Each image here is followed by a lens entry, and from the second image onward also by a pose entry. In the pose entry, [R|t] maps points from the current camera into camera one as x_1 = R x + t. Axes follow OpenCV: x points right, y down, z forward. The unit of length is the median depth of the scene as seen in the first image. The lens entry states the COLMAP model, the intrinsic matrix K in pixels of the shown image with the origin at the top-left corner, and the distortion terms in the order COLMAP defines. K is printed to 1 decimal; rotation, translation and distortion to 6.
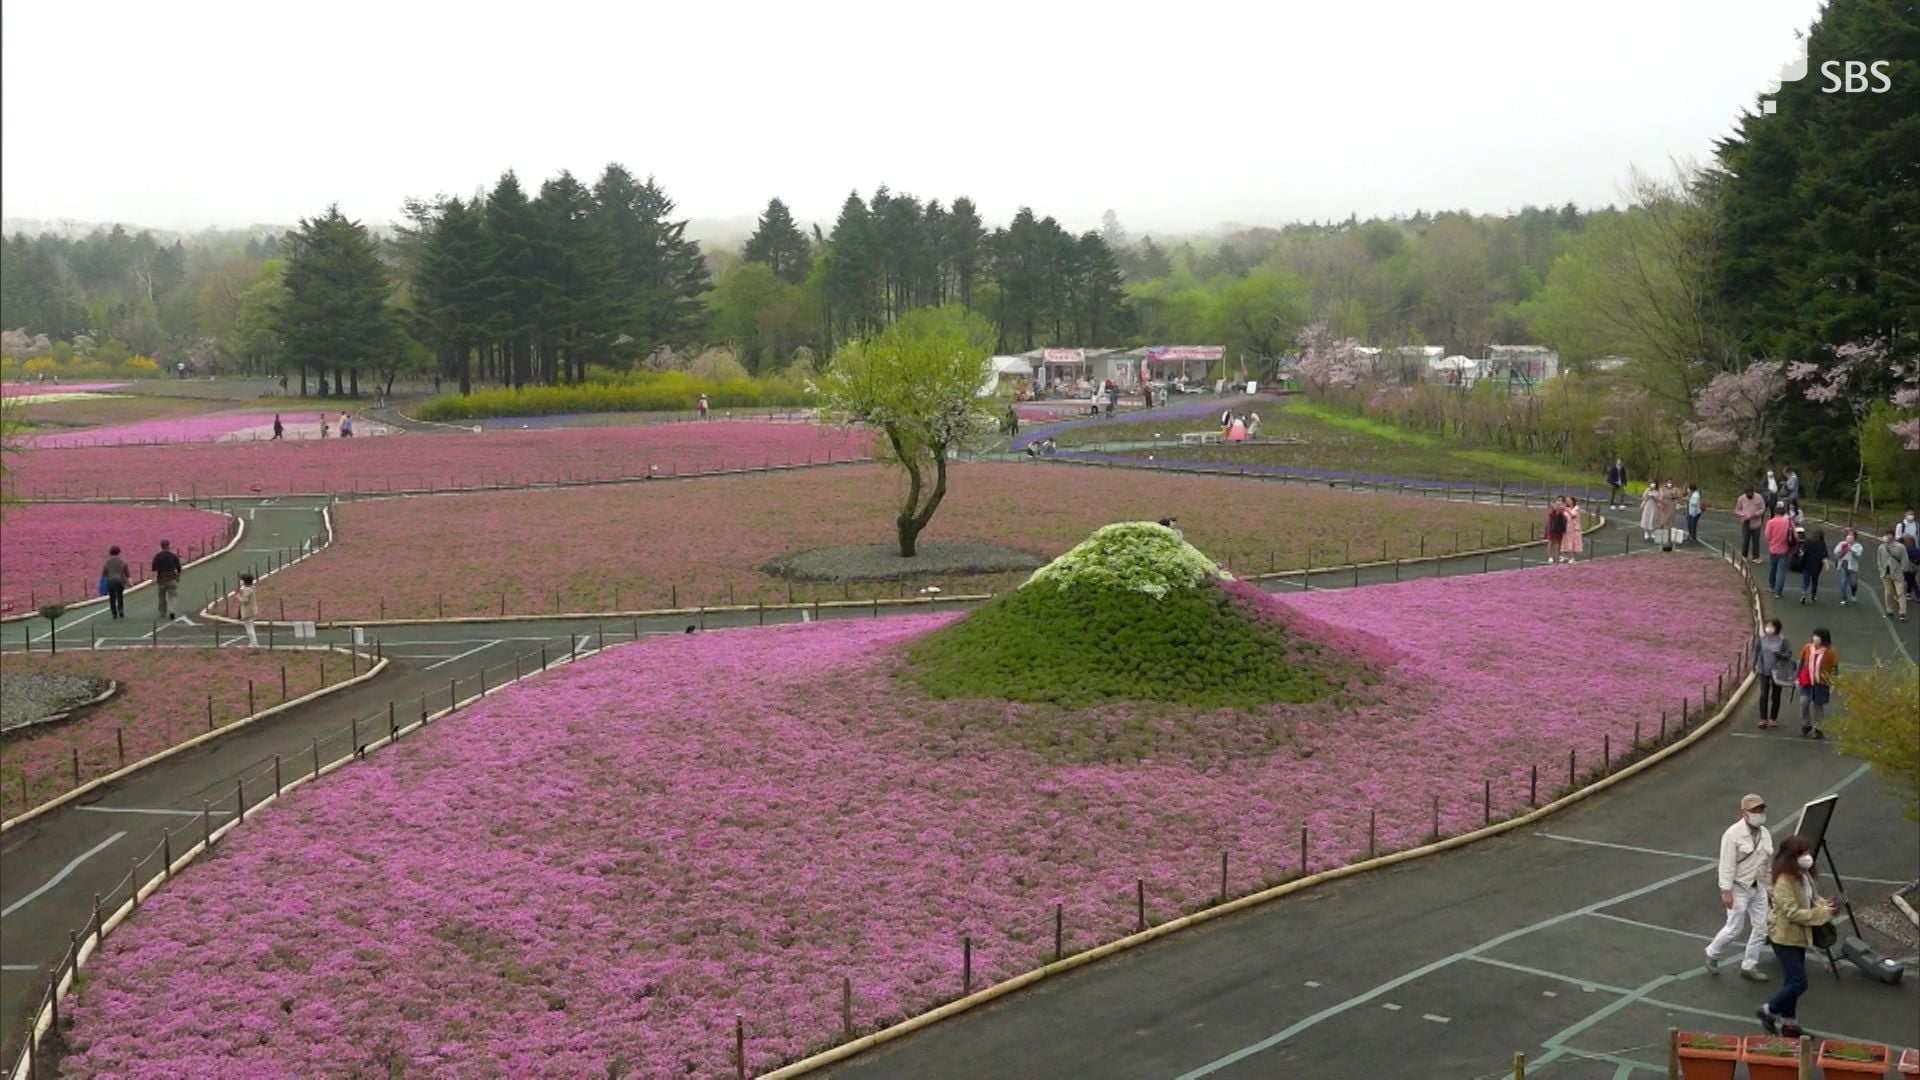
lens RADIAL K [[2132.4, 0, 960.0], [0, 2132.4, 540.0], [0, 0, 1]] dist [0.008506, 0.010810]
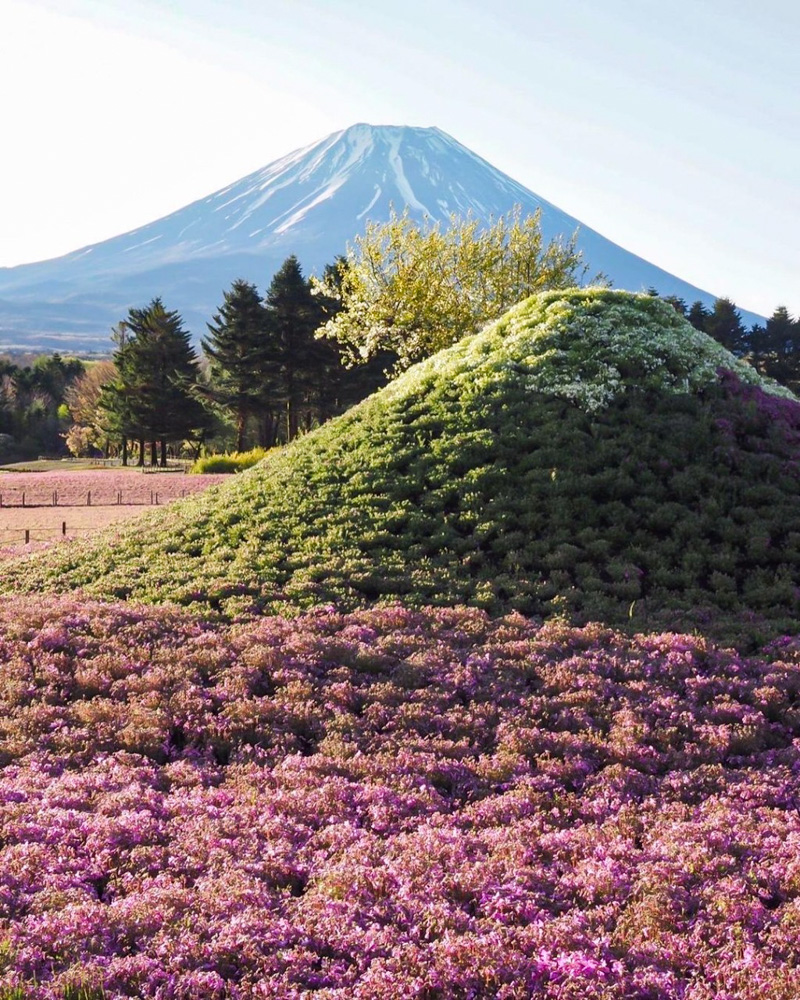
lens RADIAL K [[1659.4, 0, 400.0], [0, 1659.4, 500.0], [0, 0, 1]] dist [0.004847, -0.023734]
pose [[0.974837, 0.014850, -0.222422, 0.085259], [-0.034021, 0.996001, -0.082609, 0.048859], [0.220306, 0.088097, 0.971444, 0.437766]]
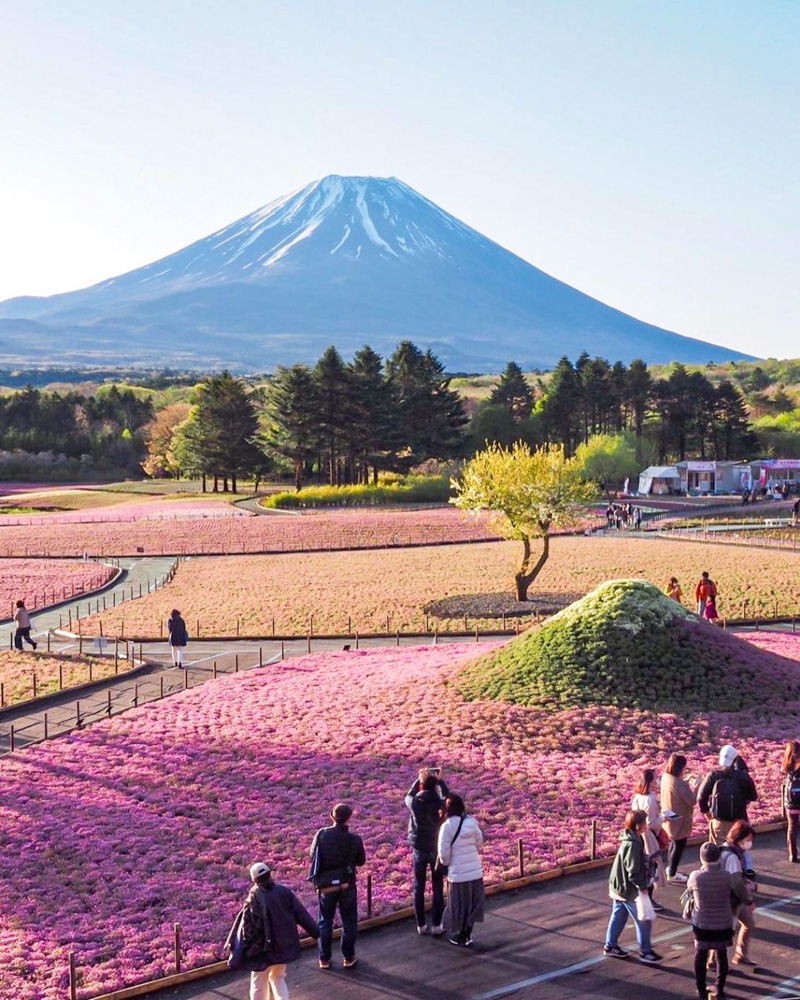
lens RADIAL K [[1417.5, 0, 384.7], [0, 1417.5, 498.9], [0, 0, 1]] dist [-0.000105, 0.007426]
pose [[0.979525, 0.004288, -0.201279, 0.078195], [-0.017181, 0.997906, -0.062351, -0.000042], [0.200590, 0.064533, 0.977548, 0.033294]]
